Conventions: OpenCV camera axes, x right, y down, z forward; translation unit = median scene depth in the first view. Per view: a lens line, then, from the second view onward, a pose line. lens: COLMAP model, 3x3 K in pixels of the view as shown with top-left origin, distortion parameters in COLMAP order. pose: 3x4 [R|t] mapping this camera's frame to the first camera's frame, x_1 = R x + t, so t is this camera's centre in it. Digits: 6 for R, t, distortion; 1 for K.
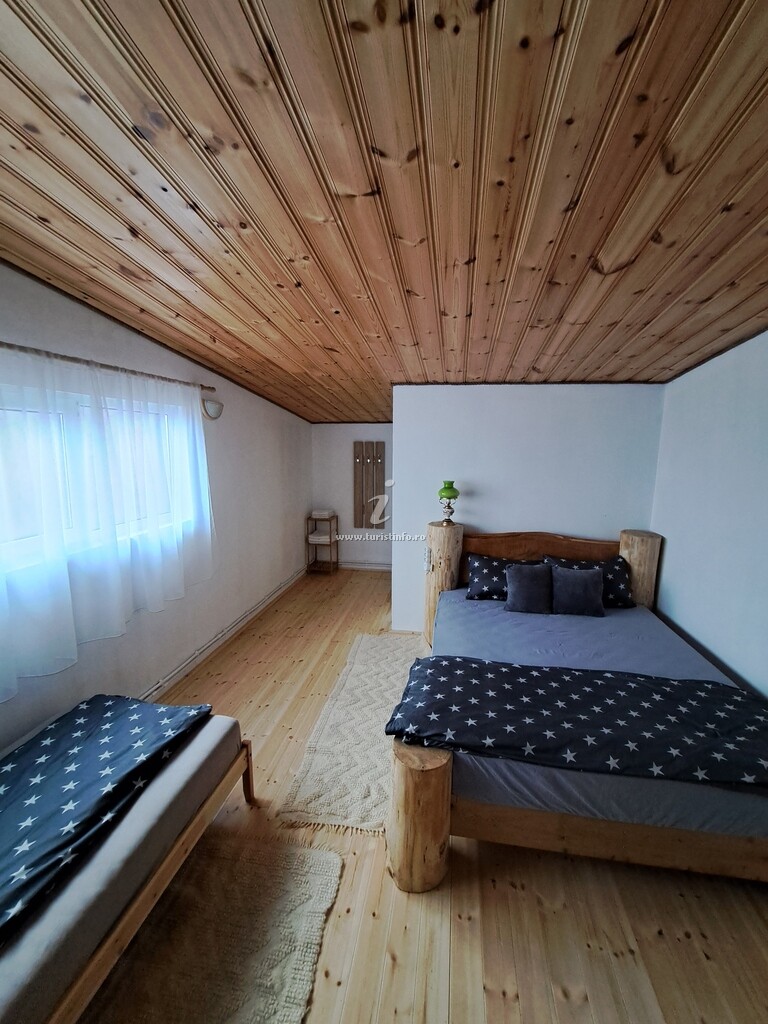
lens RADIAL K [[407.4, 0, 391.8], [0, 407.4, 501.2], [0, 0, 1]] dist [-0.015015, -0.000818]
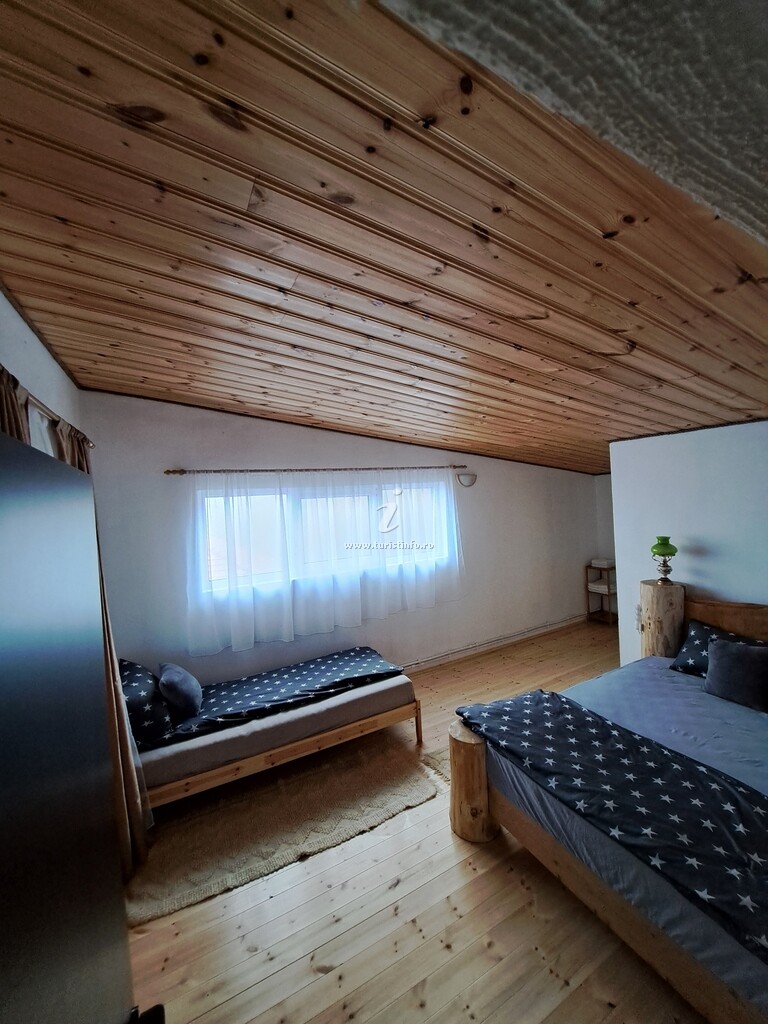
lens RADIAL K [[407.4, 0, 391.8], [0, 407.4, 501.2], [0, 0, 1]] dist [-0.015015, -0.000818]
pose [[0.611534, -0.030891, -0.790615, 0.785630], [-0.052078, 0.995499, -0.079178, -0.039407], [0.789502, 0.089594, 0.607173, -0.097533]]
